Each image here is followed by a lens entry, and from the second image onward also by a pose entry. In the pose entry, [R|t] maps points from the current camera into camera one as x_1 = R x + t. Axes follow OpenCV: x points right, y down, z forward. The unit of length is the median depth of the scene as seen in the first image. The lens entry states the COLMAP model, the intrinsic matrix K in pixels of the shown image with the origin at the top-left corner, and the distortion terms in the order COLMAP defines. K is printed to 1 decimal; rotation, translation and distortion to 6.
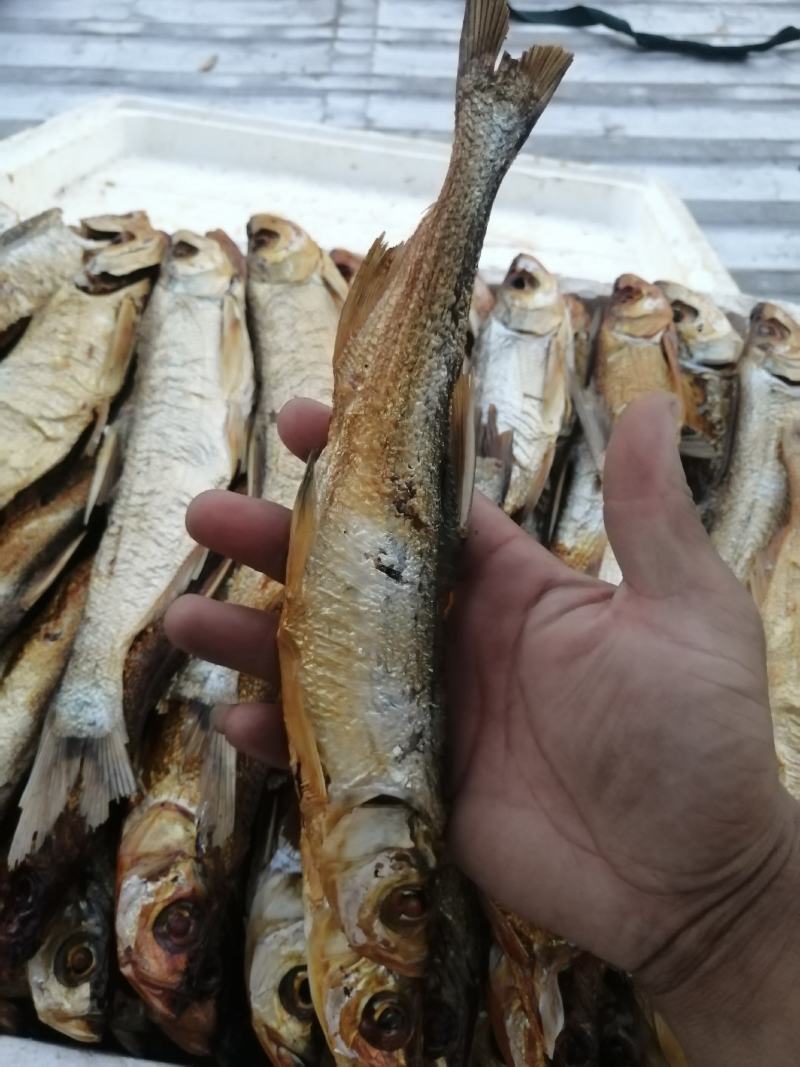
lens RADIAL K [[849.3, 0, 378.7], [0, 849.3, 537.0], [0, 0, 1]] dist [-0.053450, 0.077671]
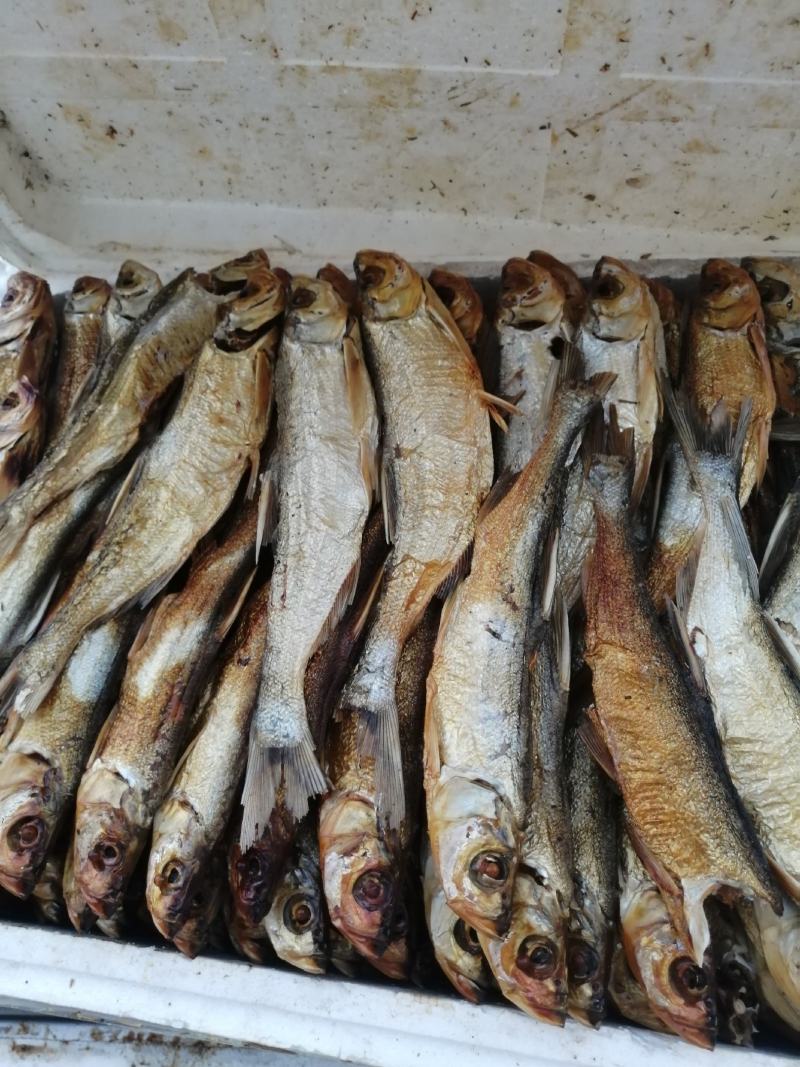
lens RADIAL K [[849.3, 0, 378.7], [0, 849.3, 537.0], [0, 0, 1]] dist [-0.053450, 0.077671]
pose [[0.979086, -0.103274, -0.175285, 0.054789], [0.119793, 0.989031, 0.086409, -0.175732], [0.164438, -0.105600, 0.980718, -0.207253]]
